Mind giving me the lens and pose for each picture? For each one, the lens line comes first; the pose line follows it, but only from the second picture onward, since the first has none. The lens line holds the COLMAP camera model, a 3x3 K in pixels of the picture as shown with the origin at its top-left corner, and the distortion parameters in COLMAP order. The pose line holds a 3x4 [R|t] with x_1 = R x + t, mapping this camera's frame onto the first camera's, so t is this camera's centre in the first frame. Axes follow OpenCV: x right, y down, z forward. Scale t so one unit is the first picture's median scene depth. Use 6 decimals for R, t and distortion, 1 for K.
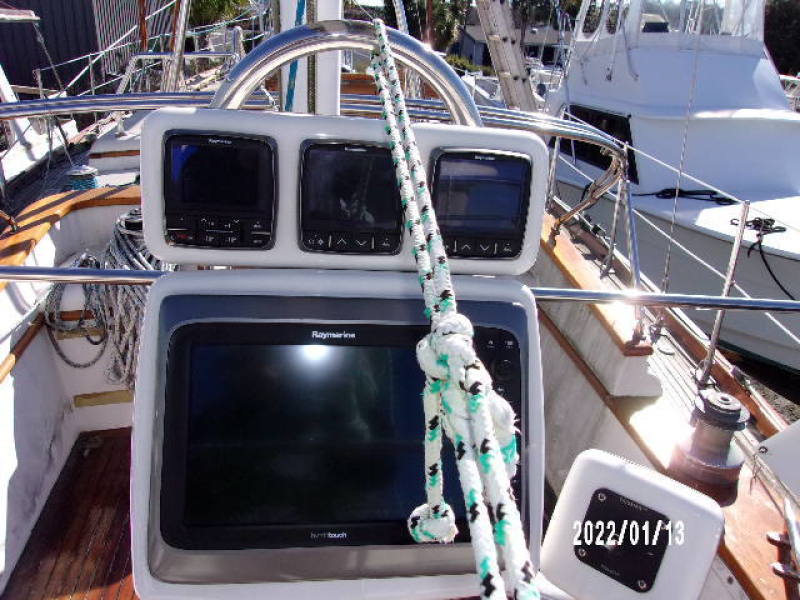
lens RADIAL K [[617.3, 0, 394.9], [0, 617.3, 296.8], [0, 0, 1]] dist [0.001128, 0.003731]
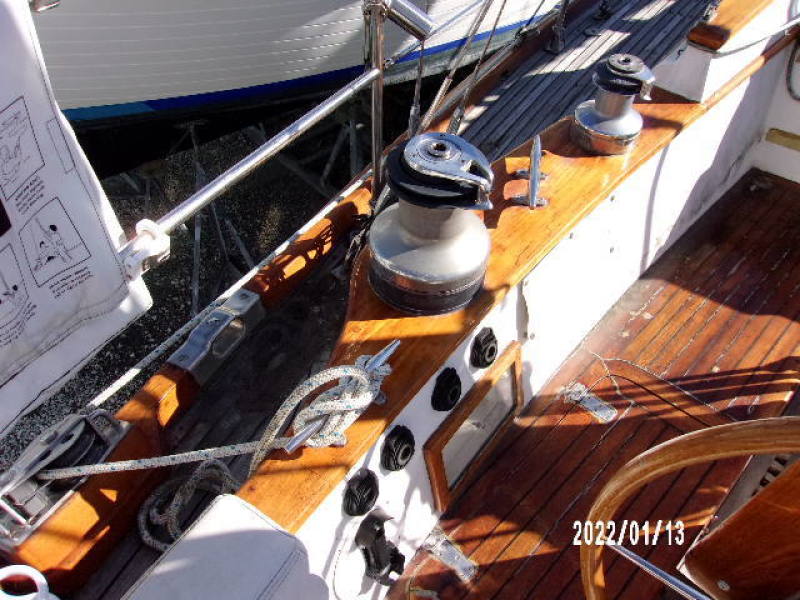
lens RADIAL K [[617.3, 0, 394.9], [0, 617.3, 296.8], [0, 0, 1]] dist [0.001128, 0.003731]
pose [[0.595230, 0.566206, -0.570186, -0.206780], [-0.320414, 0.817967, 0.477770, 0.122385], [0.736910, -0.101687, 0.668299, -0.092022]]
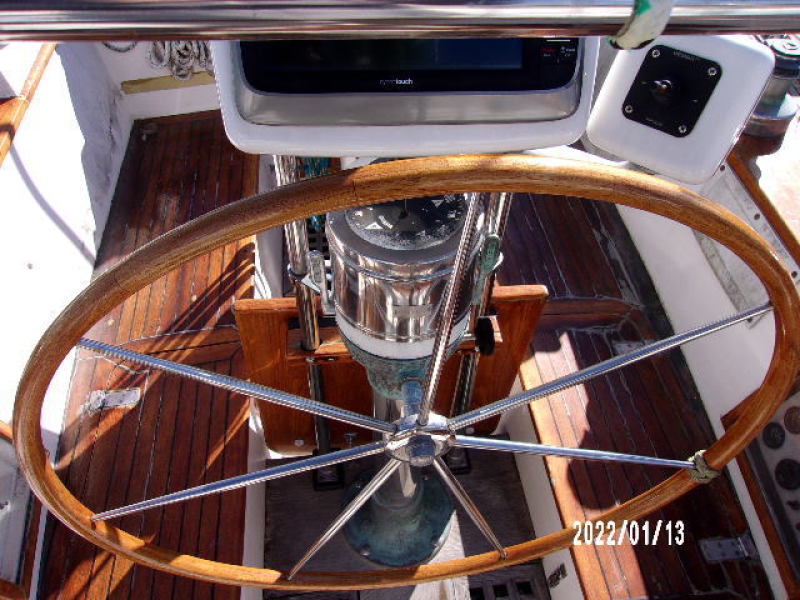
lens RADIAL K [[617.3, 0, 394.9], [0, 617.3, 296.8], [0, 0, 1]] dist [0.001128, 0.003731]
pose [[0.998115, -0.003559, -0.061271, -0.013392], [0.028527, 0.910826, 0.411804, 0.089268], [0.054342, -0.412776, 0.909210, -0.046125]]
